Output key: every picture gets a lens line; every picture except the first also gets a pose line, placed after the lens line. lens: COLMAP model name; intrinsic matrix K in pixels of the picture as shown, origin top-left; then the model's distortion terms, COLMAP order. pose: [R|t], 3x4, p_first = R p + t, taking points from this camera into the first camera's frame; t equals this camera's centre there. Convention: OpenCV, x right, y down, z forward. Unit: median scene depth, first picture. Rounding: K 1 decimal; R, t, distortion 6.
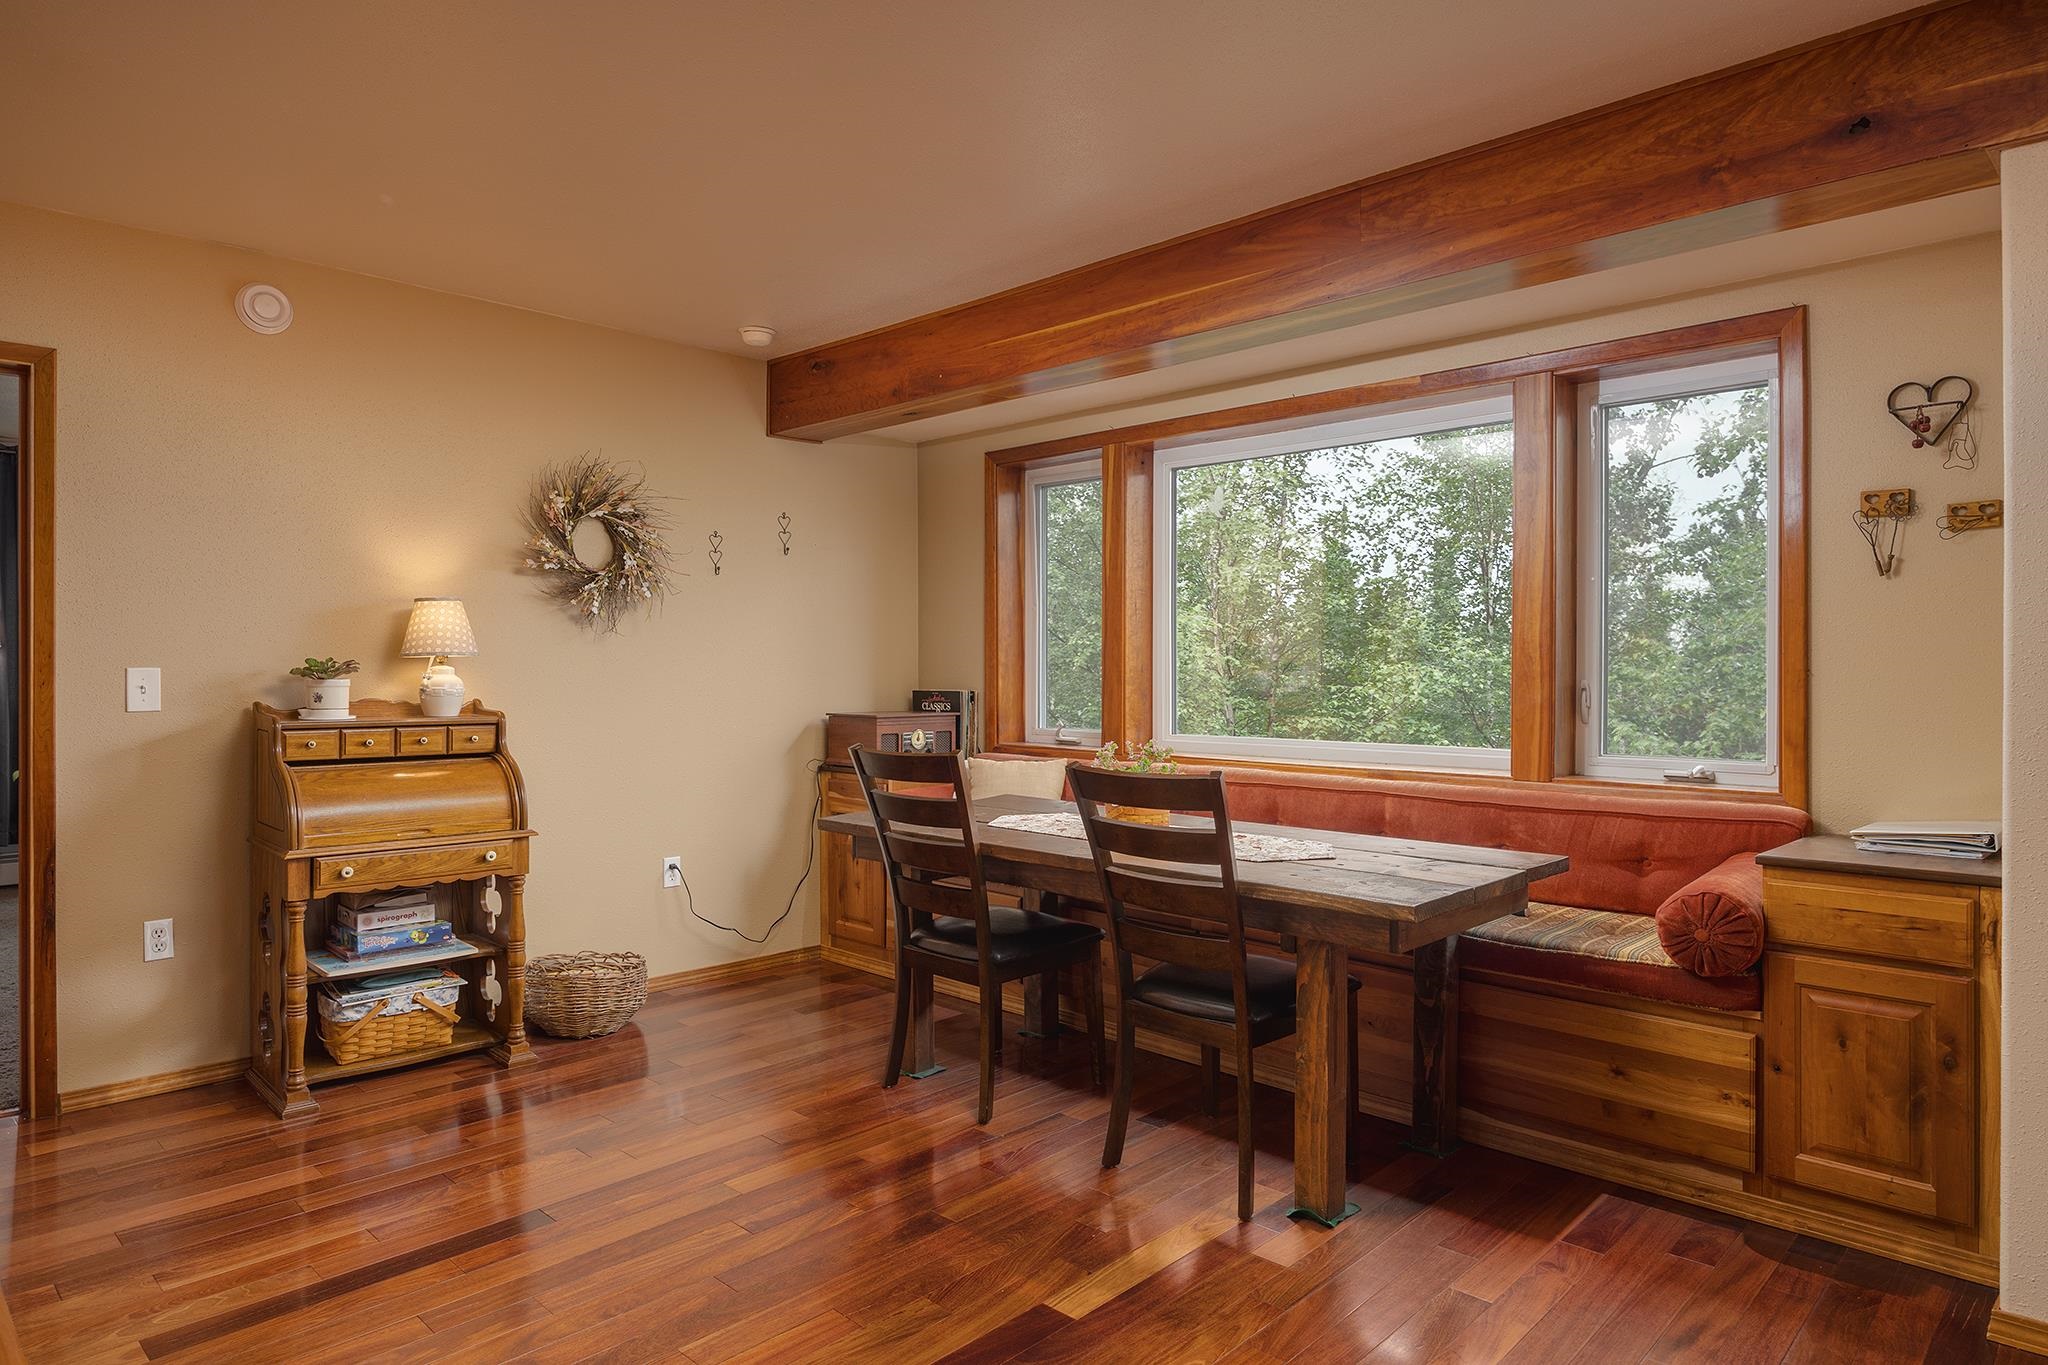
lens RADIAL K [[1218.6, 0, 1022.9], [0, 1218.6, 671.2], [0, 0, 1]] dist [-0.003045, -0.000147]
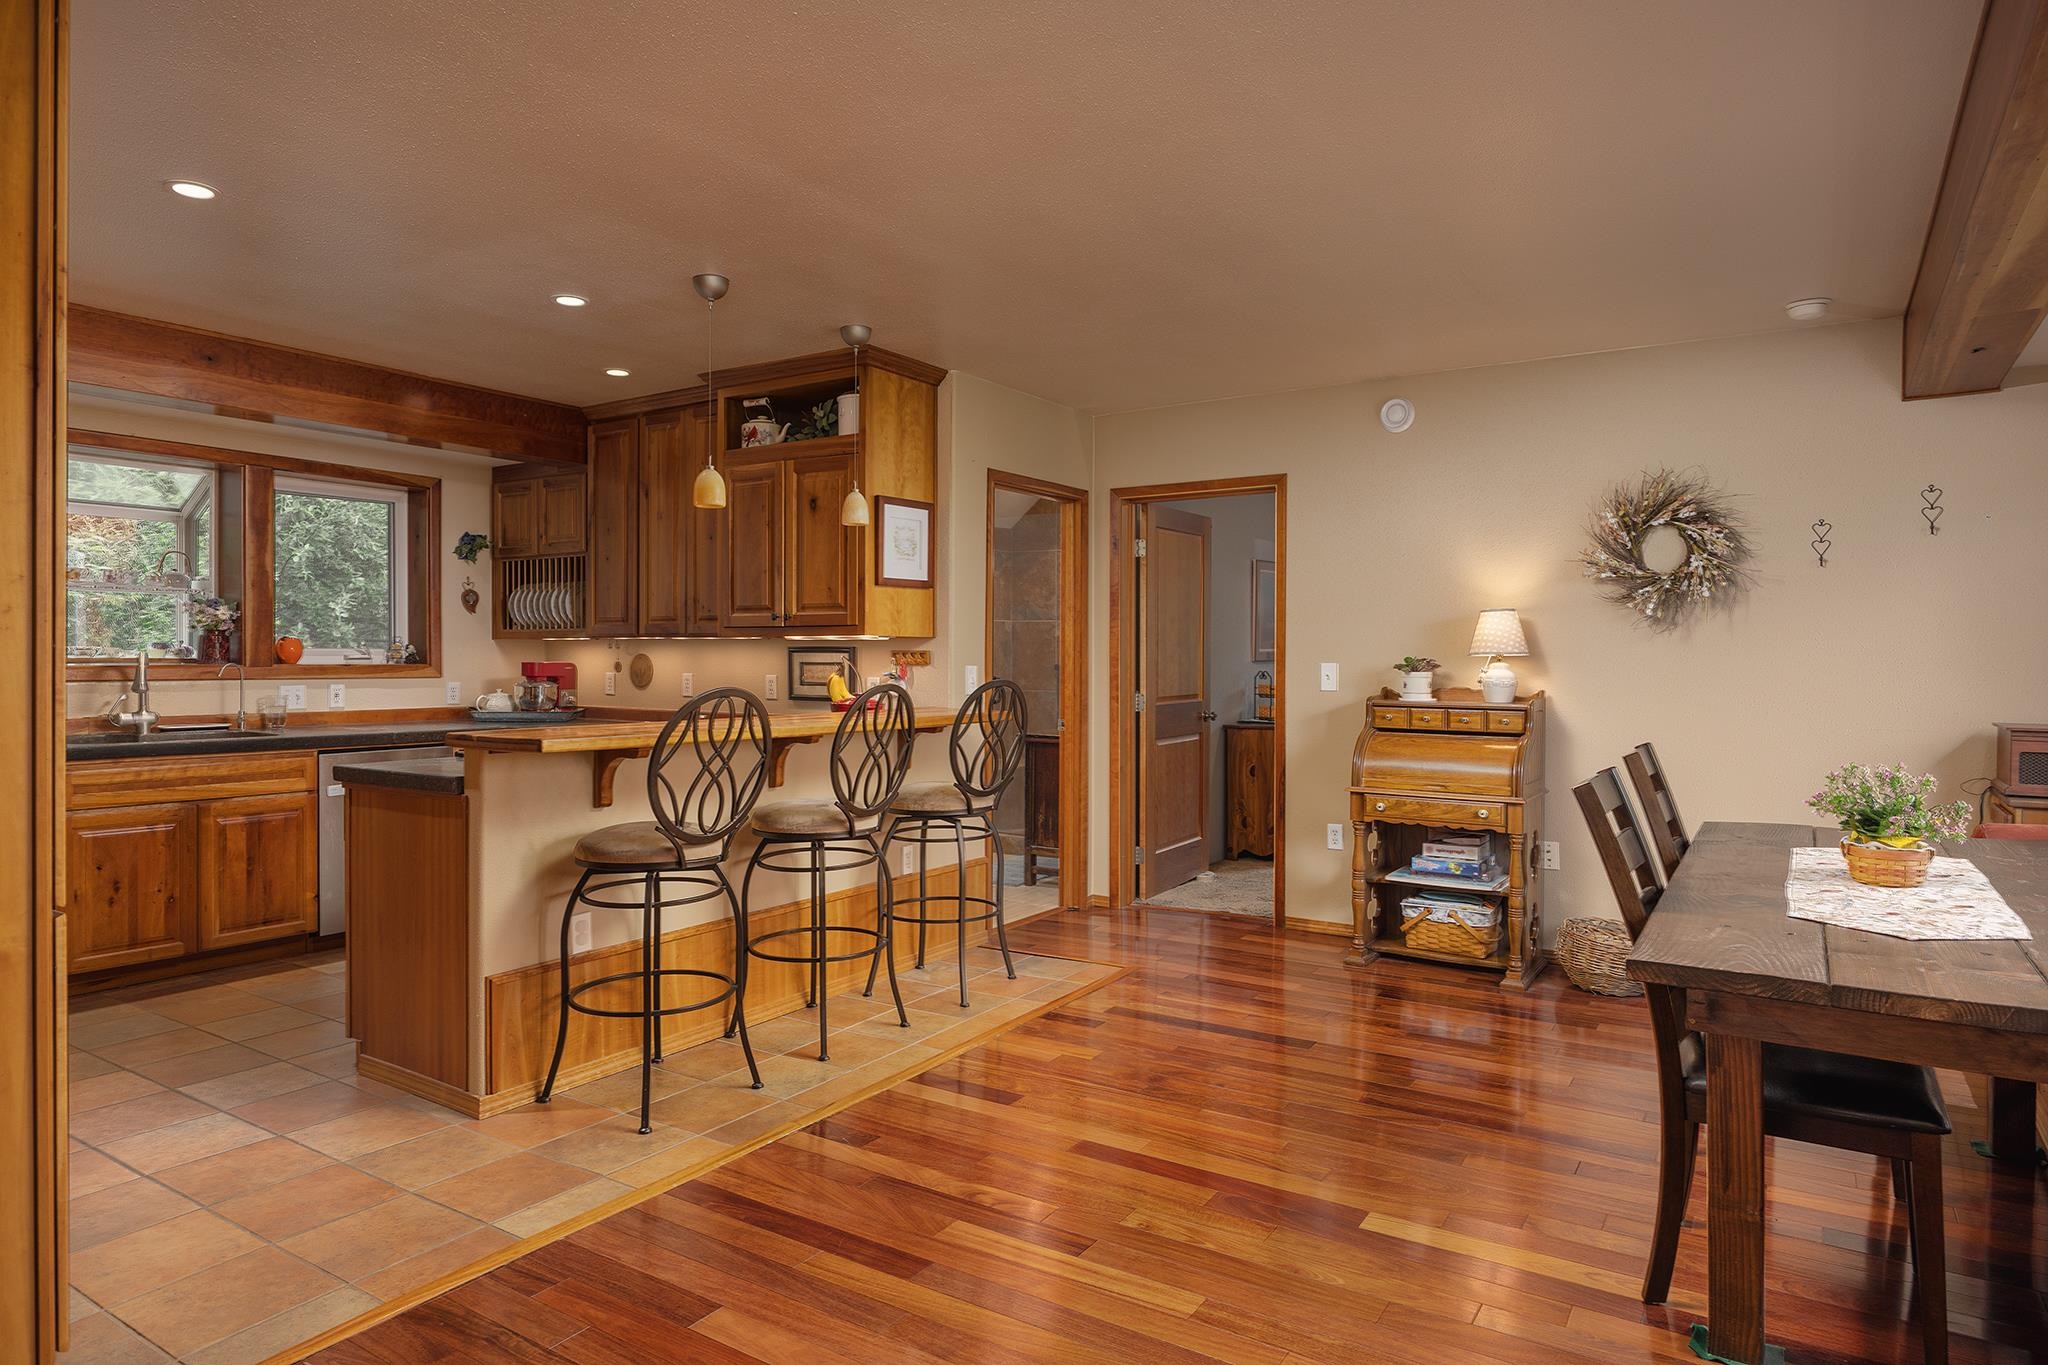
lens RADIAL K [[1205.1, 0, 1018.0], [0, 1205.1, 675.5], [0, 0, 1]] dist [-0.004256, -0.000947]
pose [[0.189221, 0.016155, -0.981802, 0.702408], [-0.005953, 0.999865, 0.015305, -0.007673], [0.981916, 0.002948, 0.189292, 0.292000]]
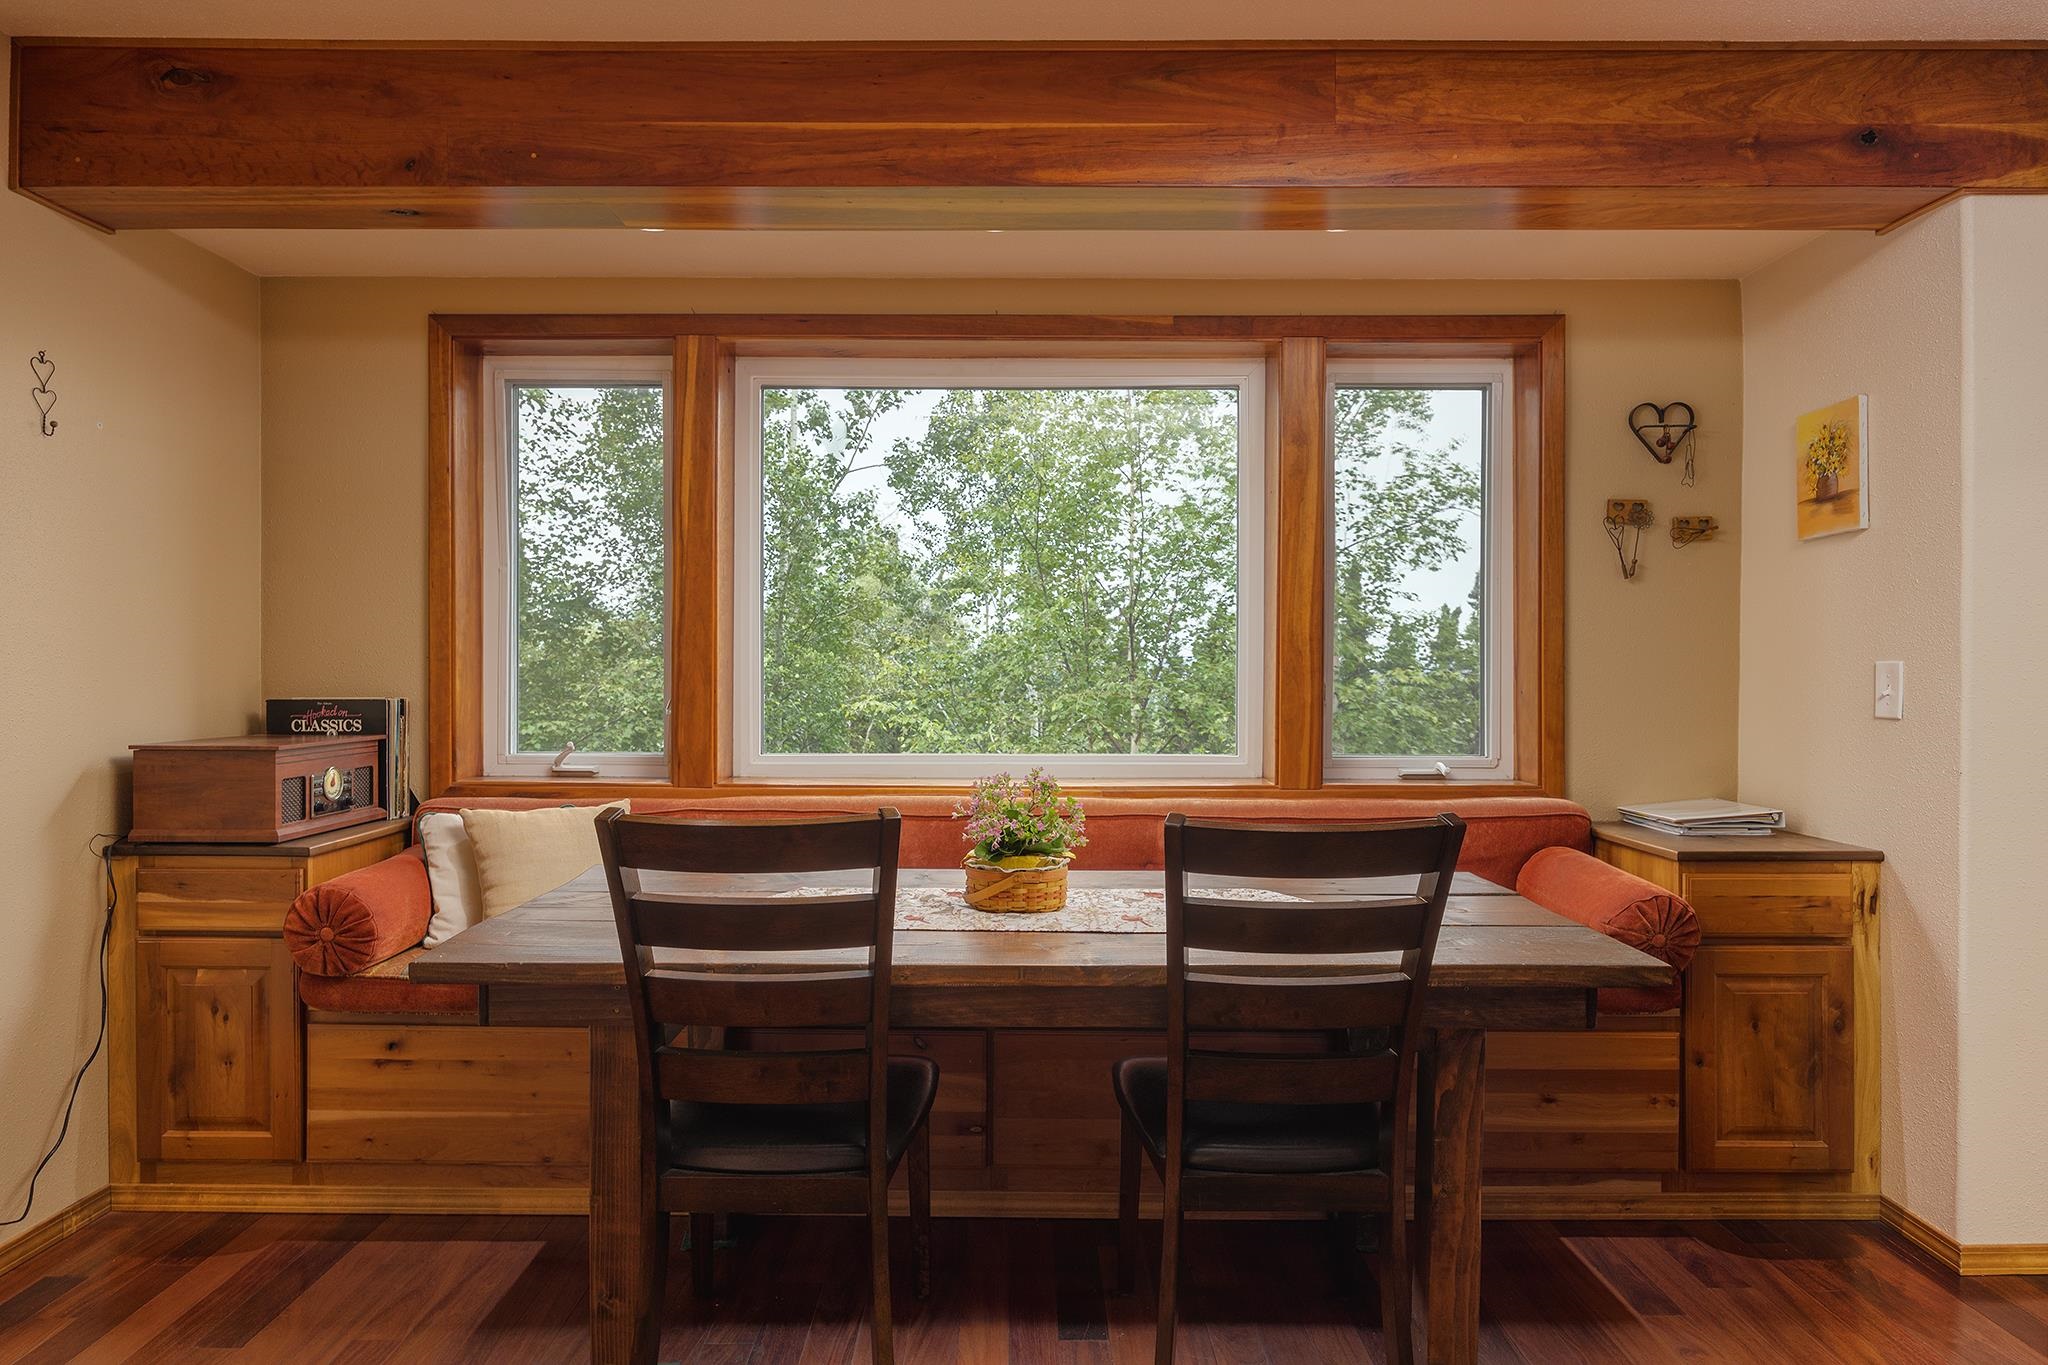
lens RADIAL K [[1218.6, 0, 1022.9], [0, 1218.6, 671.2], [0, 0, 1]] dist [-0.003045, -0.000147]
pose [[0.716204, -0.001811, 0.697888, -0.352551], [-0.000412, 0.999995, 0.003019, 0.000601], [-0.697890, -0.002450, 0.716200, 0.490985]]
